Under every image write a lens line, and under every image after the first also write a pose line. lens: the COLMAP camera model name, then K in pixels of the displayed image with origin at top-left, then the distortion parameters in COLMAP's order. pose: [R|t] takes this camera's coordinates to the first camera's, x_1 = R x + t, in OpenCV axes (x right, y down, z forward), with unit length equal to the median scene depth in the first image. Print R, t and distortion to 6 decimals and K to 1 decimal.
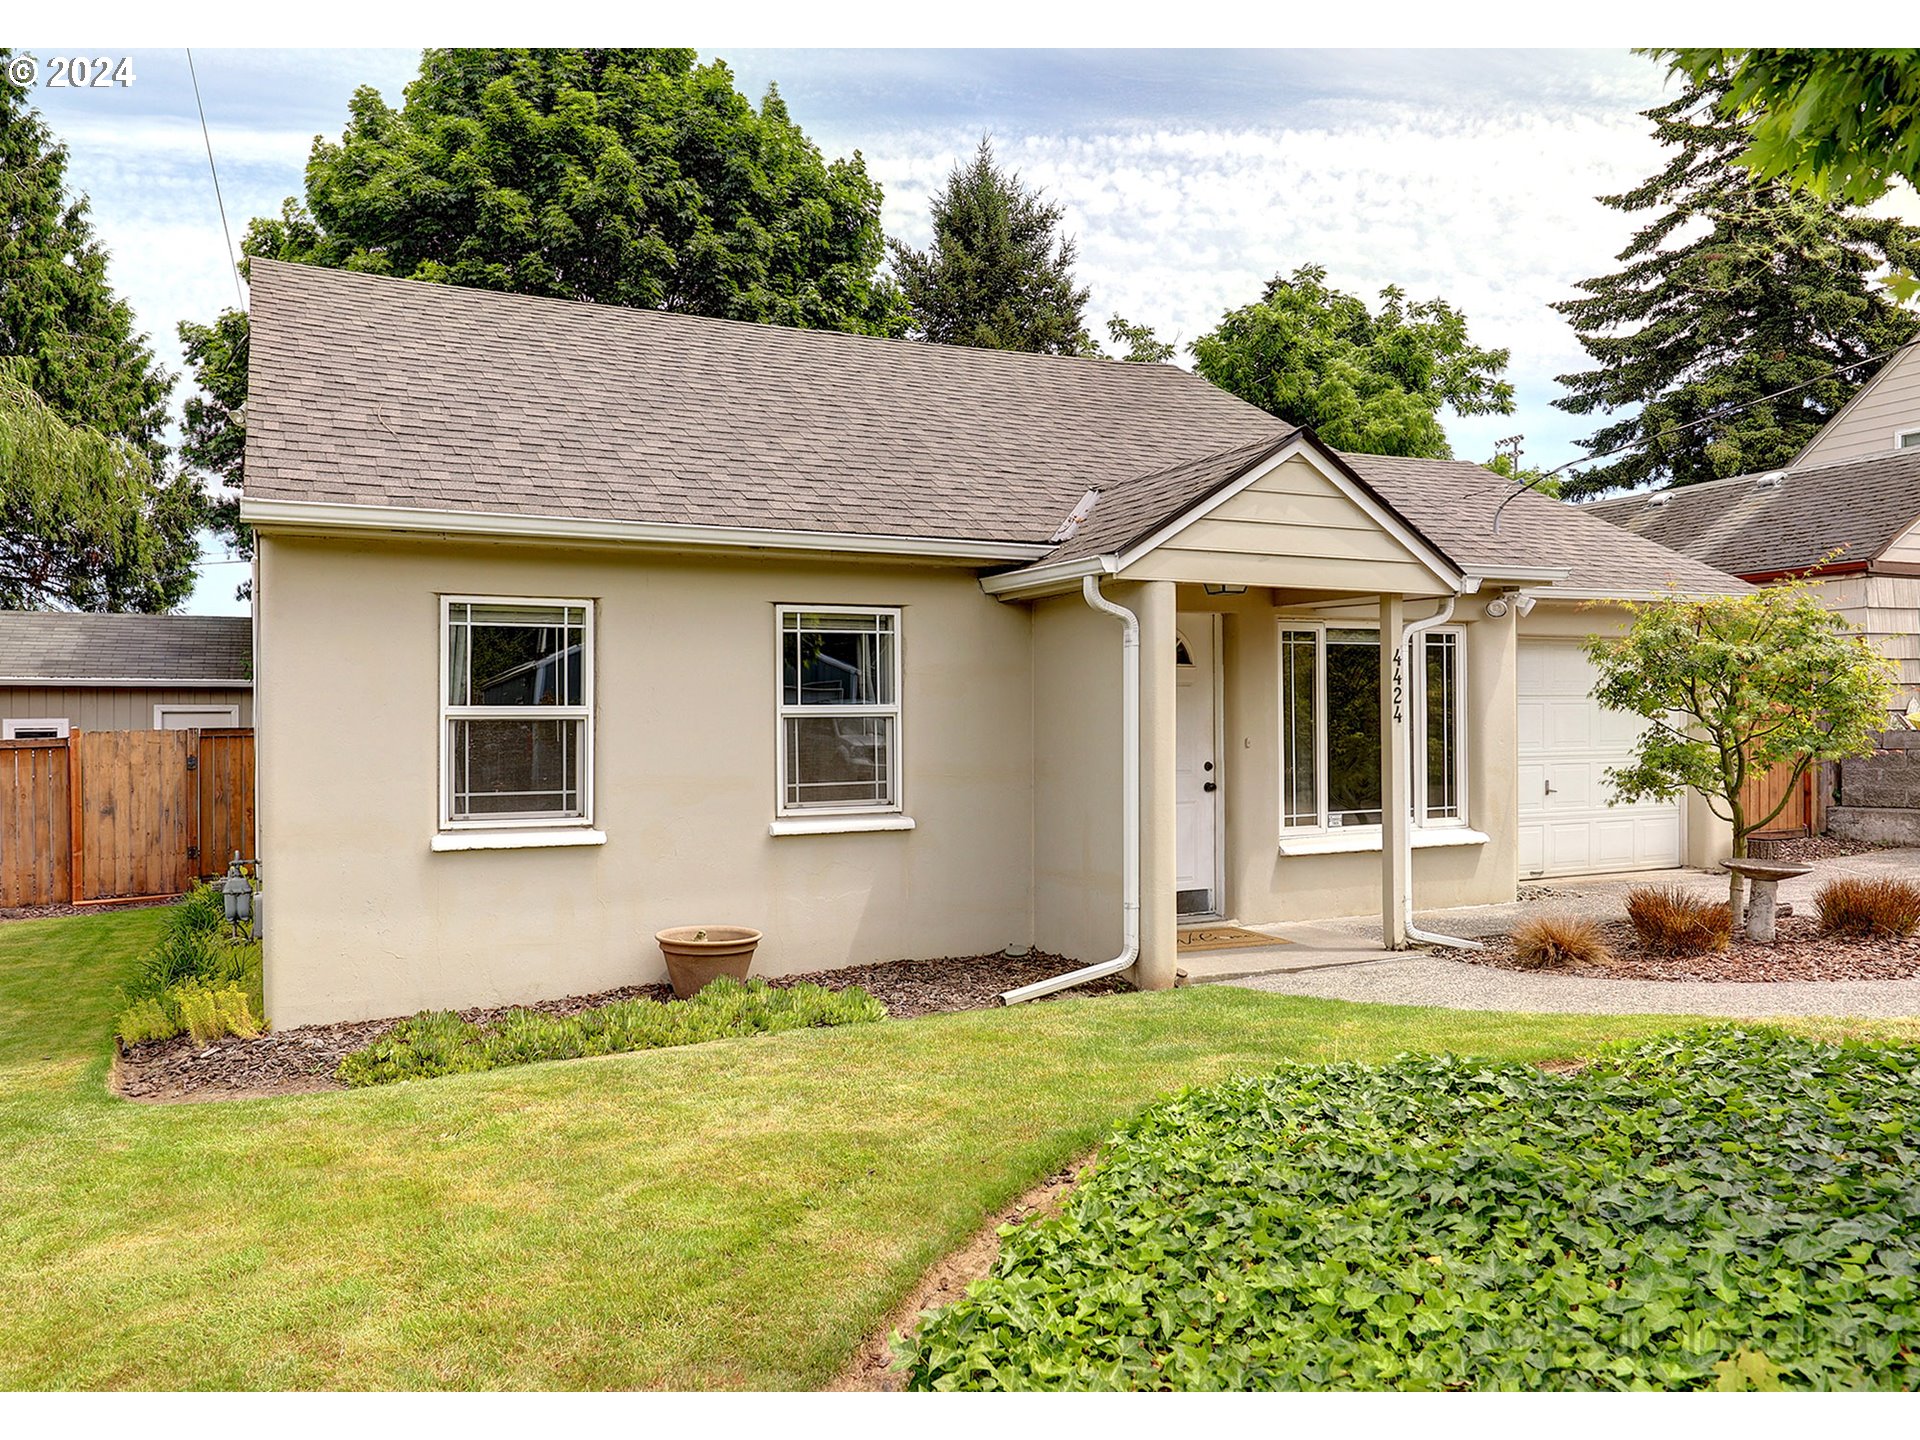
lens RADIAL K [[1262.9, 0, 931.9], [0, 1262.9, 724.7], [0, 0, 1]] dist [0.004981, 0.001557]
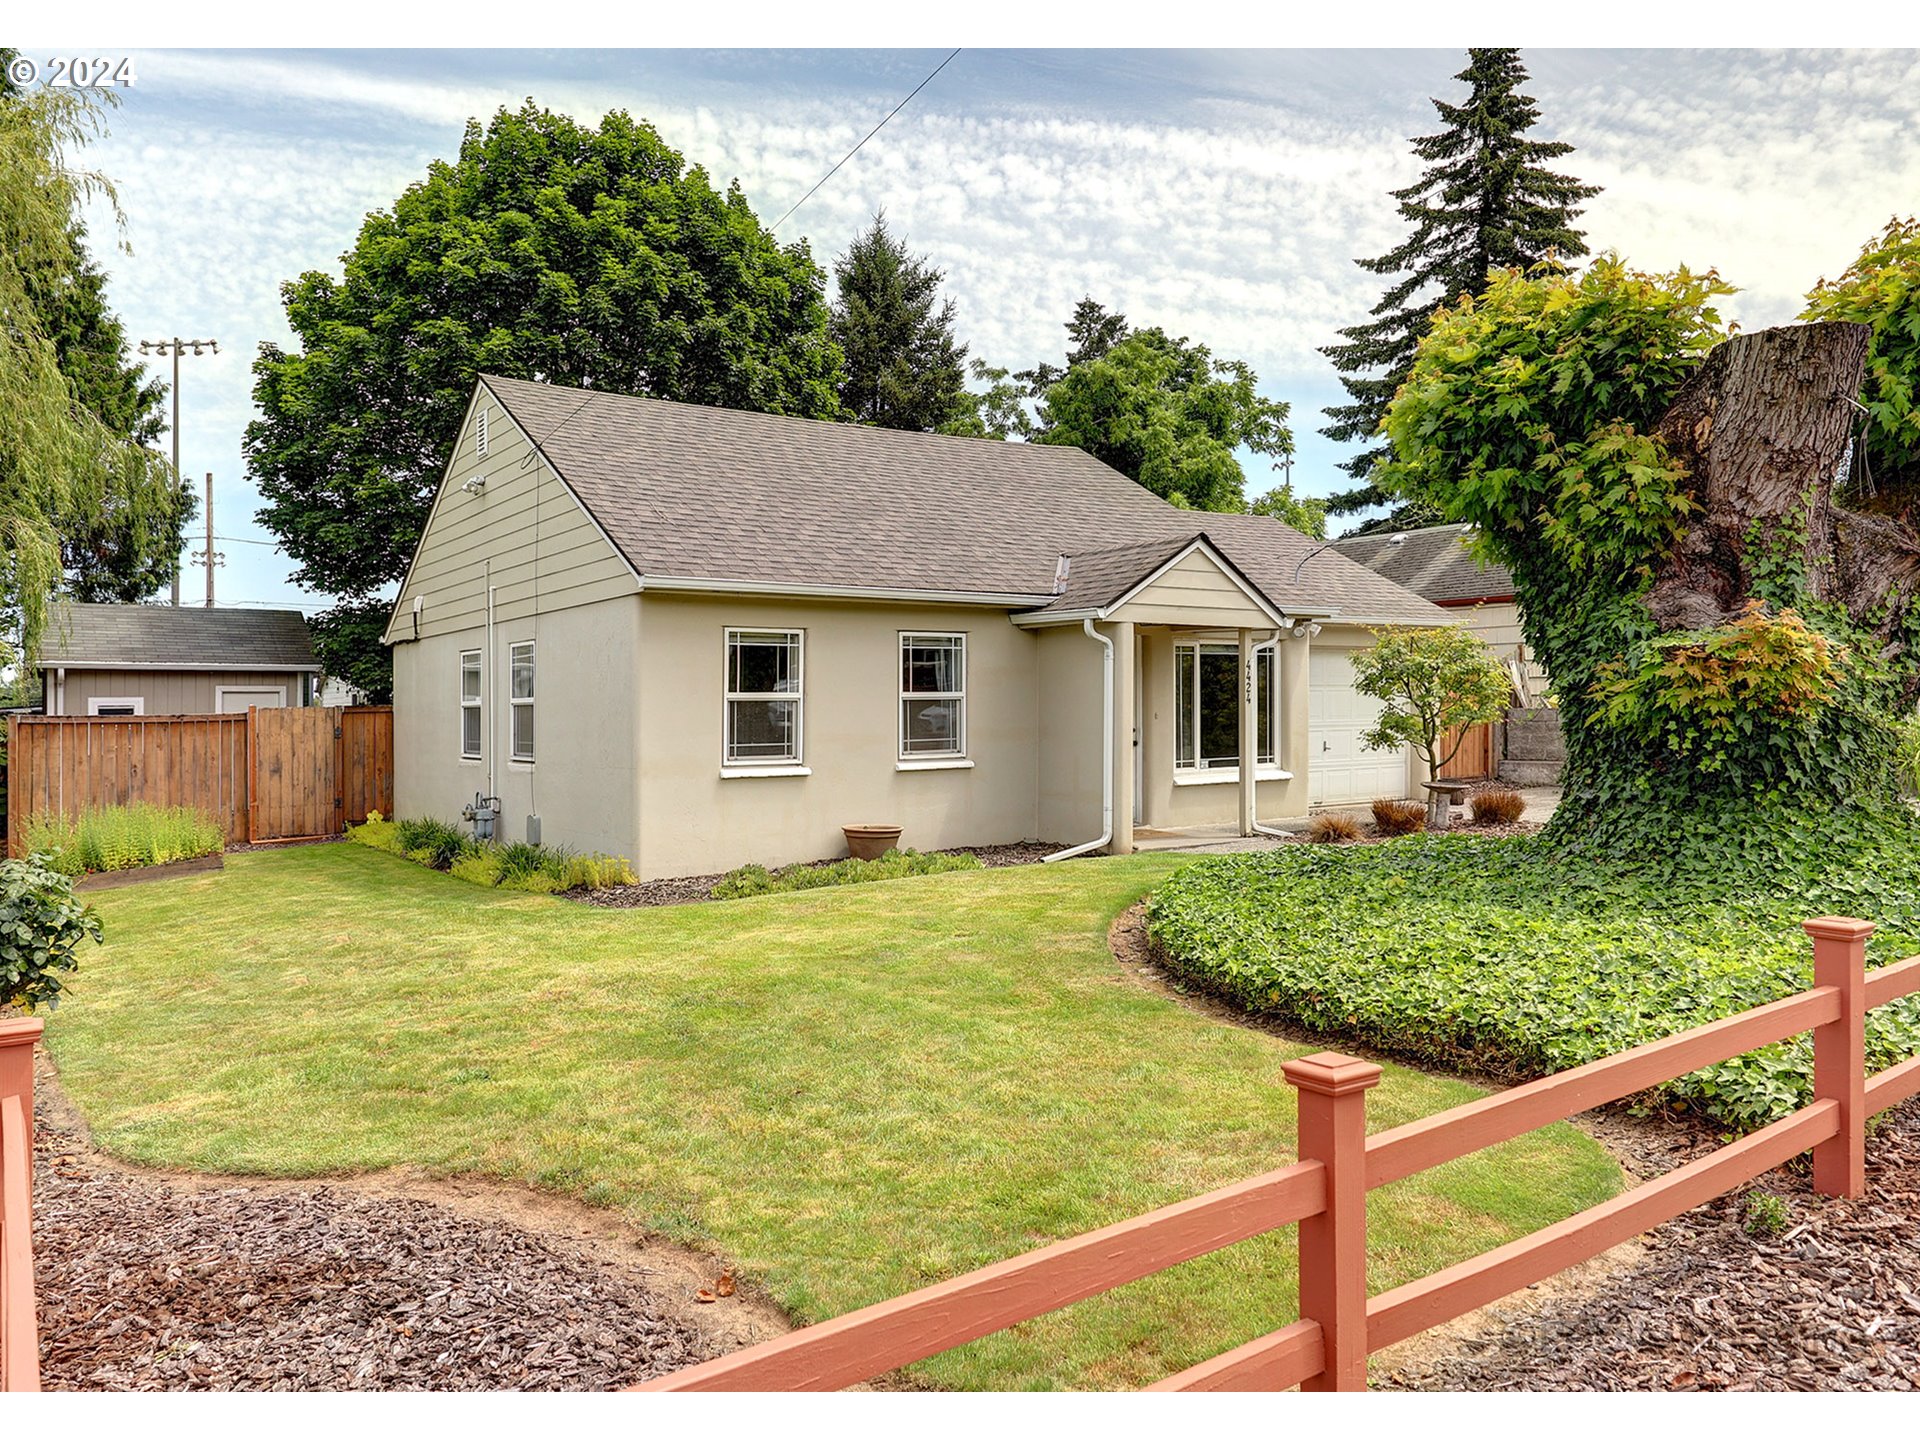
lens RADIAL K [[1272.8, 0, 960.0], [0, 1272.8, 720.0], [0, 0, 1]] dist [0.002501, 0.000121]
pose [[0.982912, -0.000706, 0.184076, -0.159679], [-0.001601, 0.999922, 0.012386, 0.000164], [-0.184071, -0.012469, 0.982834, -0.298203]]
